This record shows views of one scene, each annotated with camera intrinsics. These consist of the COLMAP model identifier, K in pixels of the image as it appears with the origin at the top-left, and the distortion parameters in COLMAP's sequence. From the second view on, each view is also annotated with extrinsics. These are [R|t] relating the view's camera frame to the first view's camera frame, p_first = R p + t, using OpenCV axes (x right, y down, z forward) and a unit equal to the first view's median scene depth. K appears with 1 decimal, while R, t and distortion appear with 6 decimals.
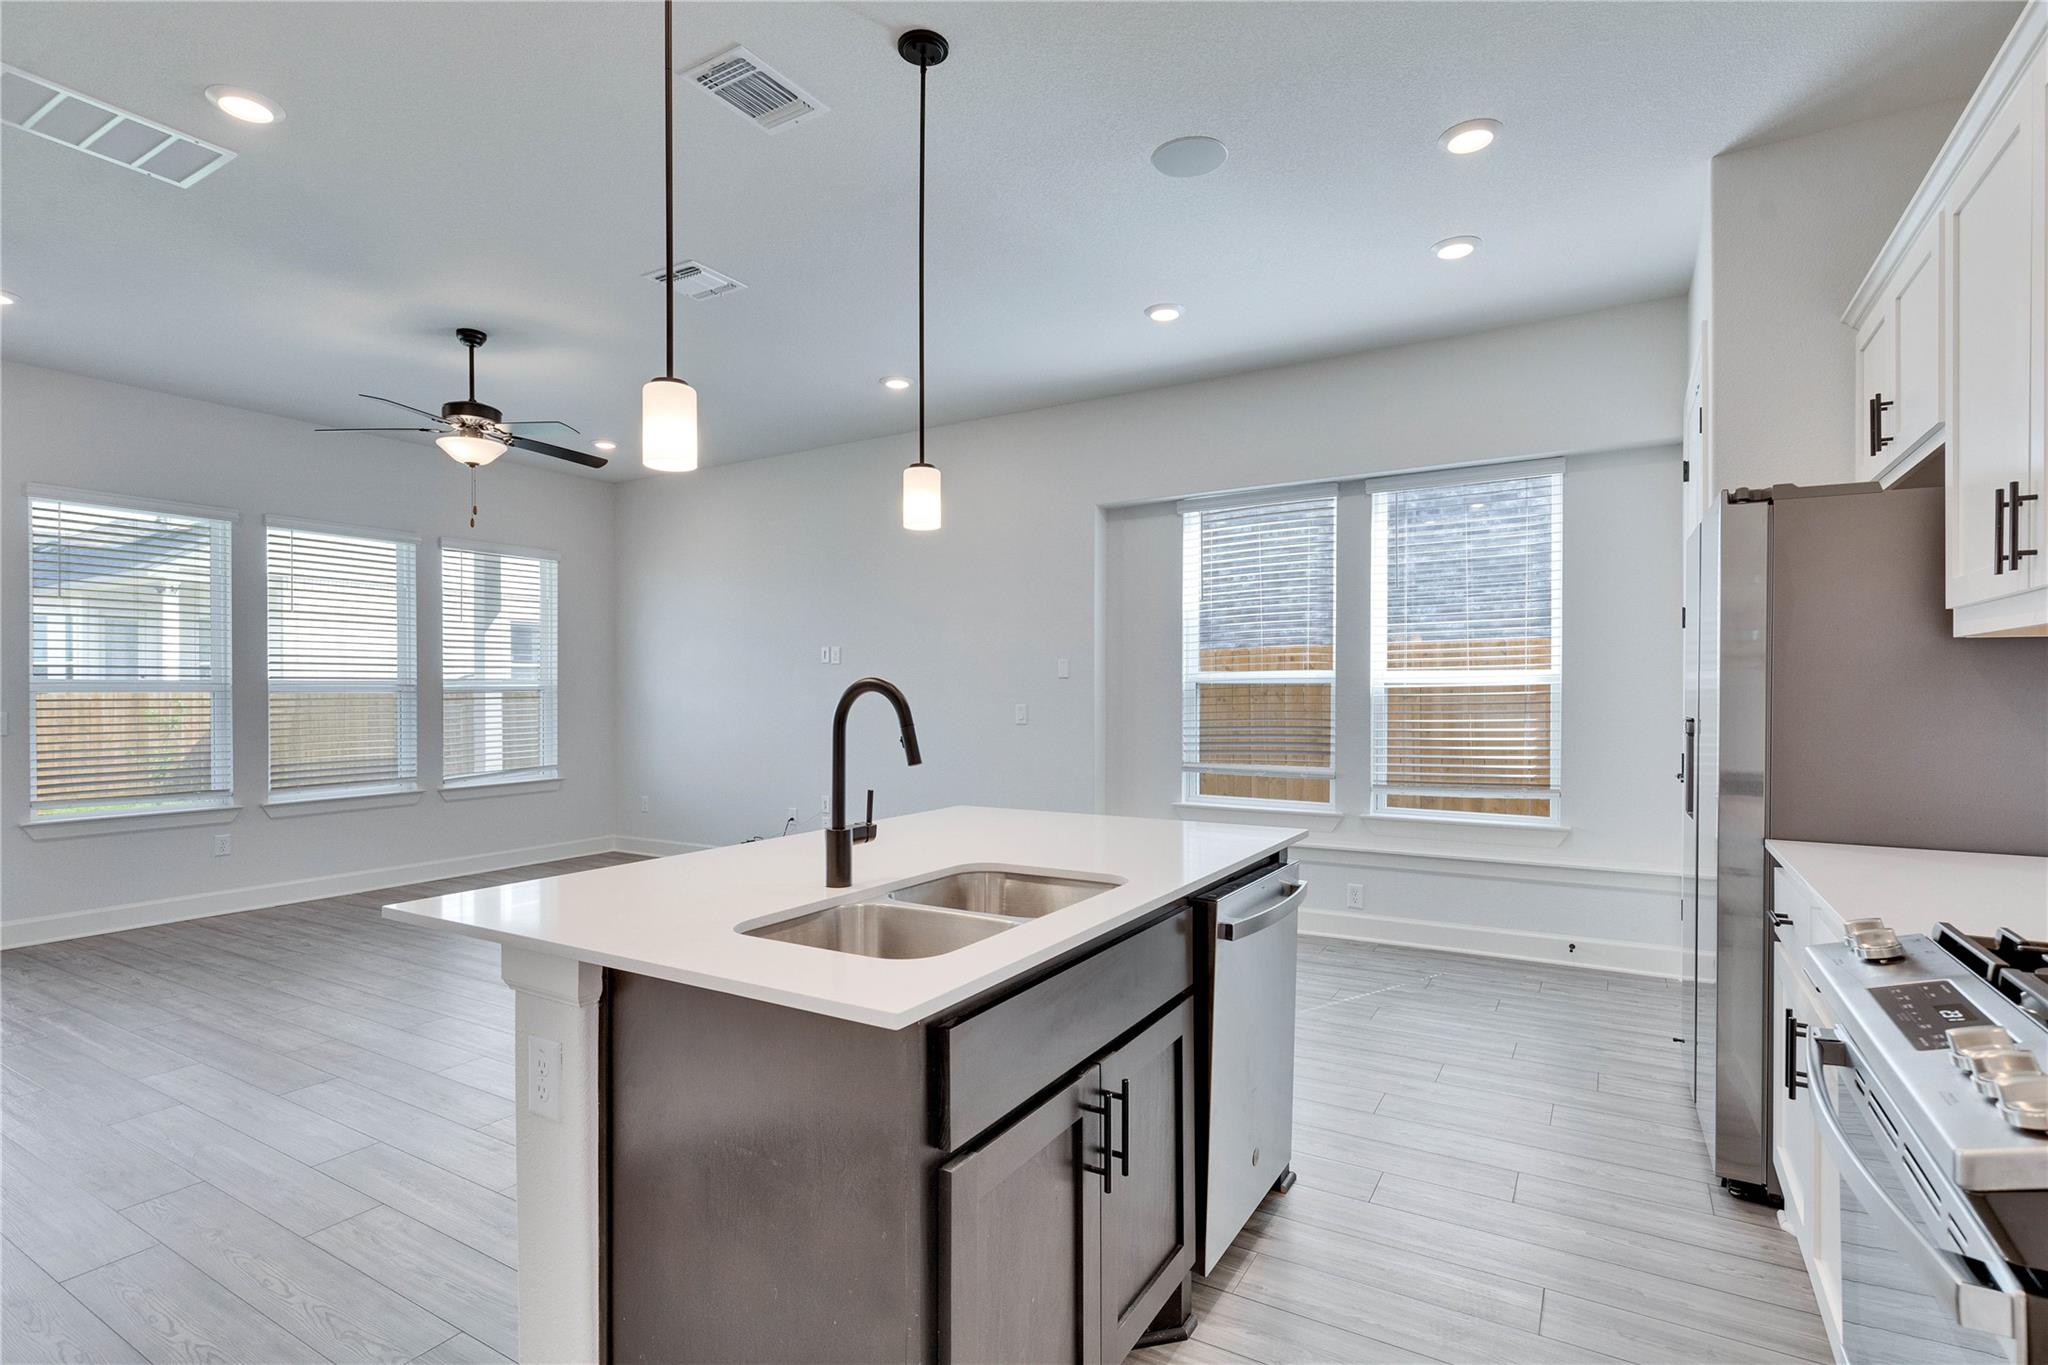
lens RADIAL K [[981.8, 0, 1021.8], [0, 981.8, 695.9], [0, 0, 1]] dist [0.000197, 0.000057]
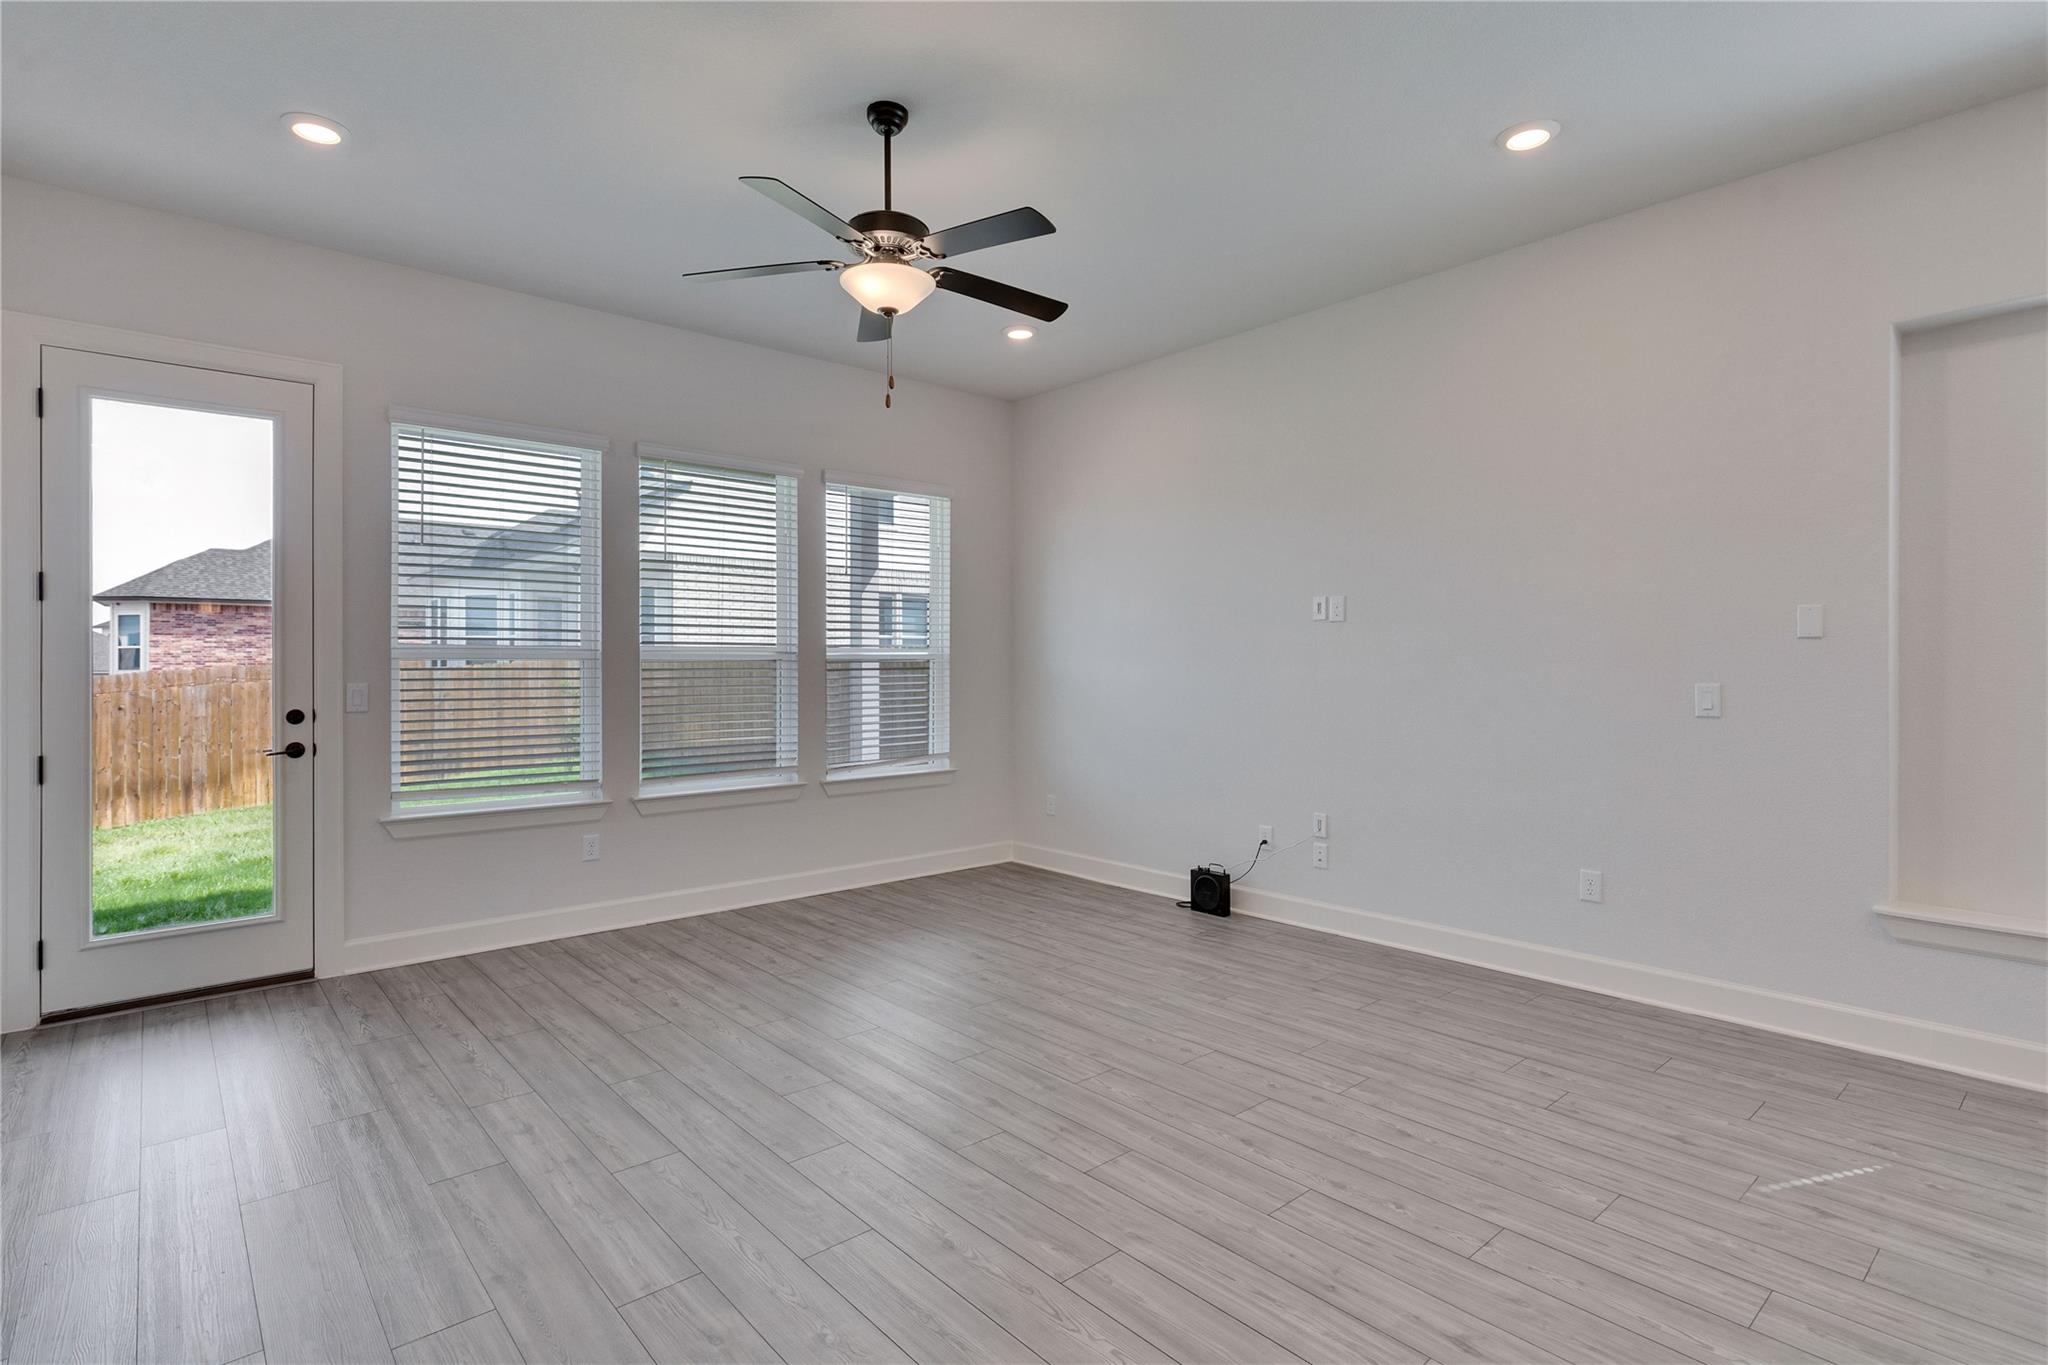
lens RADIAL K [[1002.8, 0, 1025.6], [0, 1002.8, 664.4], [0, 0, 1]] dist [0.001192, -0.000367]
pose [[0.951590, 0.002680, -0.307360, -0.229260], [-0.003907, 0.999987, -0.003375, 0.000939], [0.307346, 0.004413, 0.951587, 0.339063]]
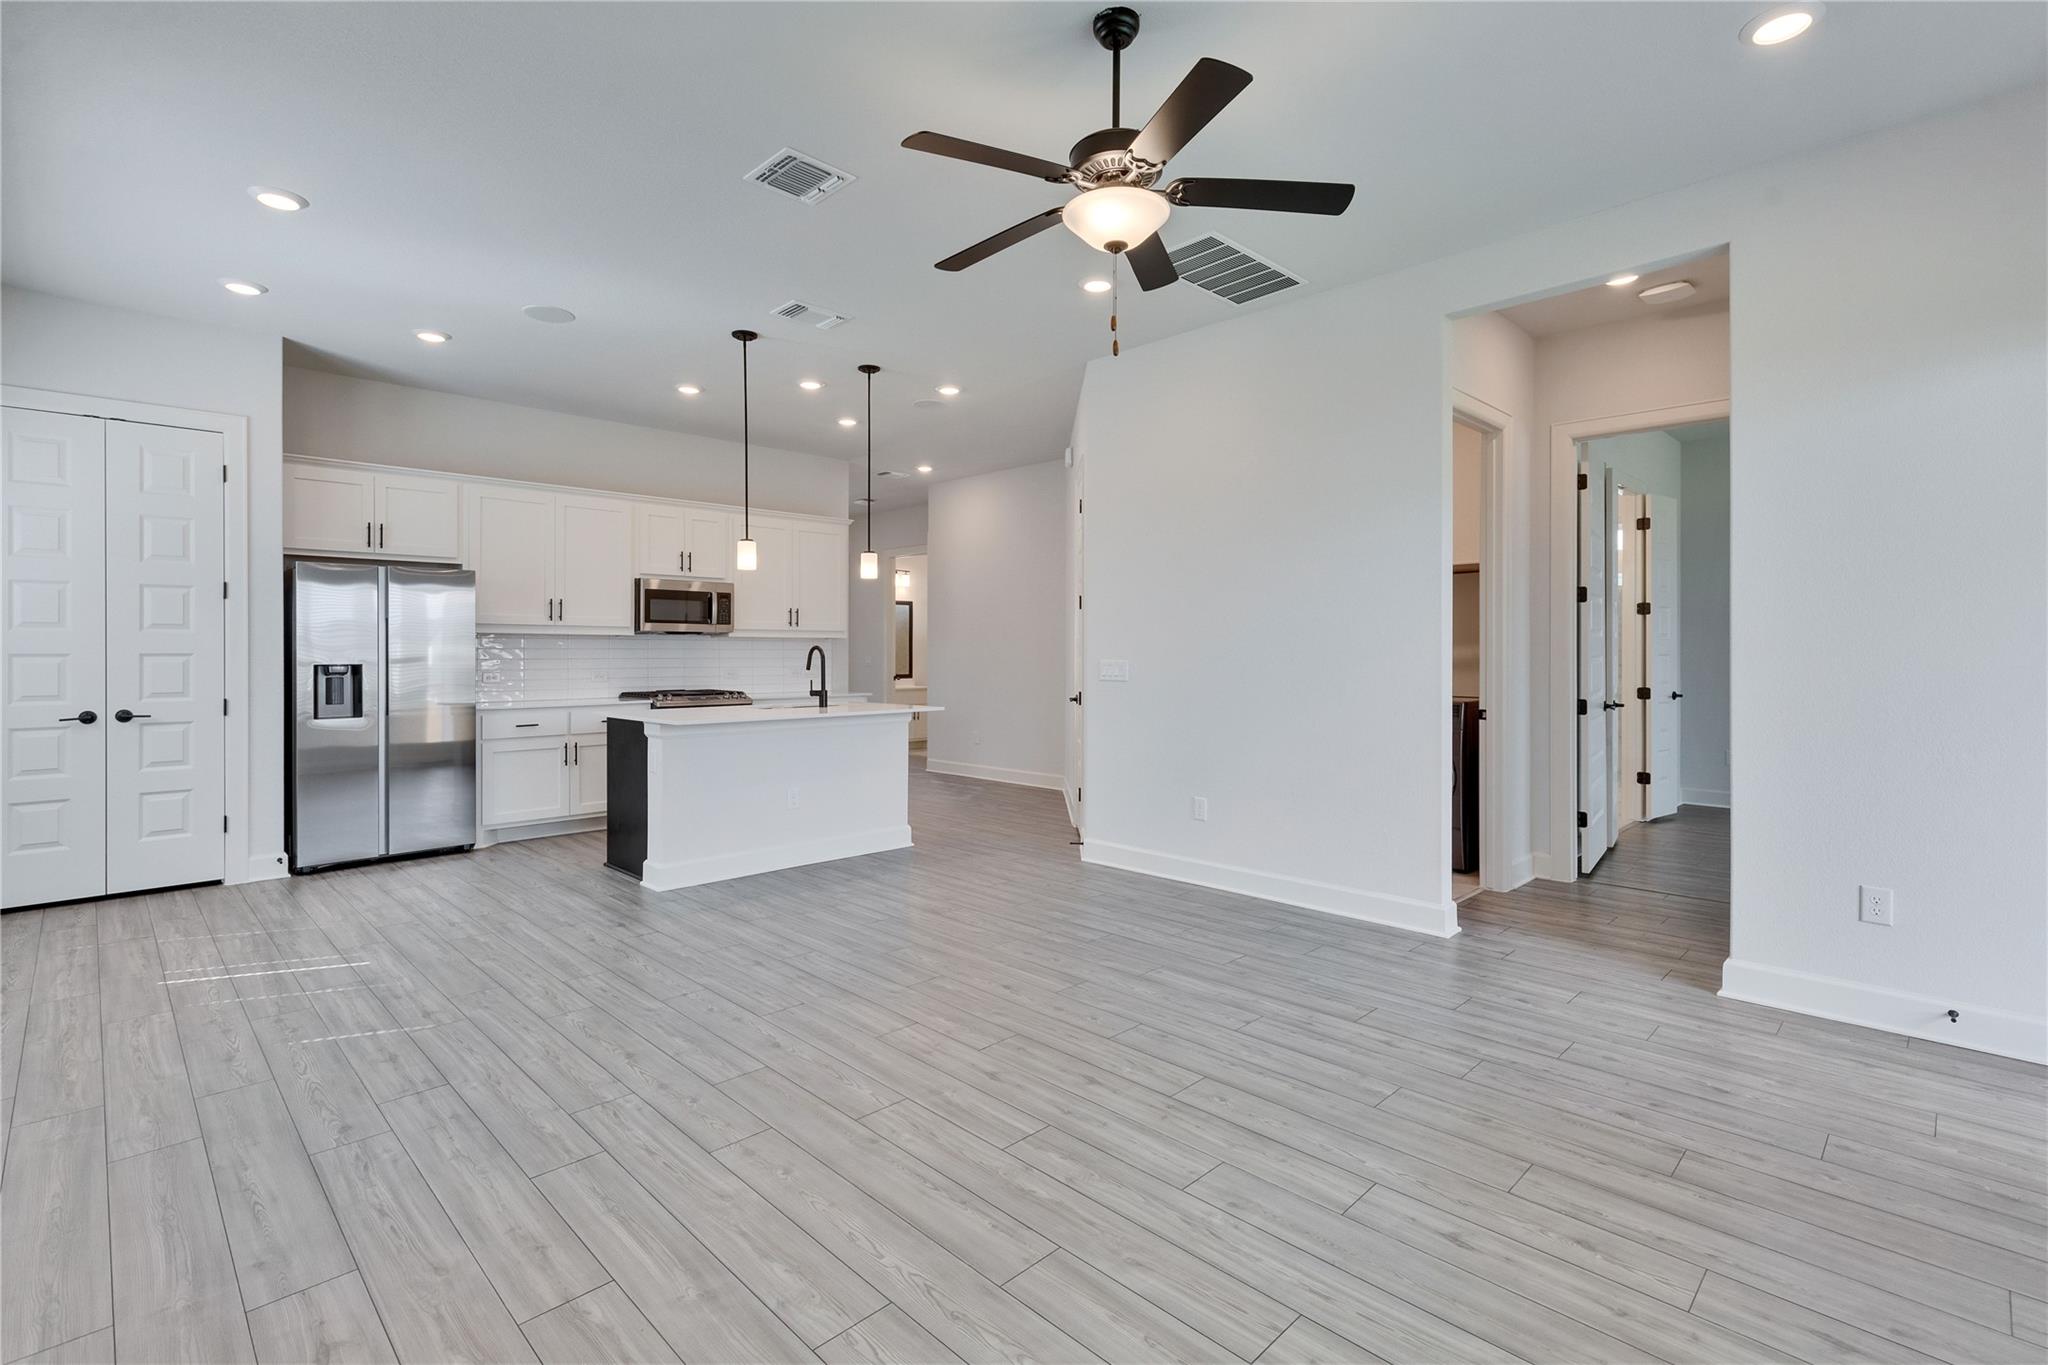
lens RADIAL K [[938.6, 0, 1019.6], [0, 938.6, 642.8], [0, 0, 1]] dist [-0.003092, -0.000149]
pose [[-0.968102, 0.008159, 0.250425, -0.554368], [0.006236, 0.999945, -0.008473, 0.002433], [-0.250480, -0.006641, -0.968099, 1.338779]]
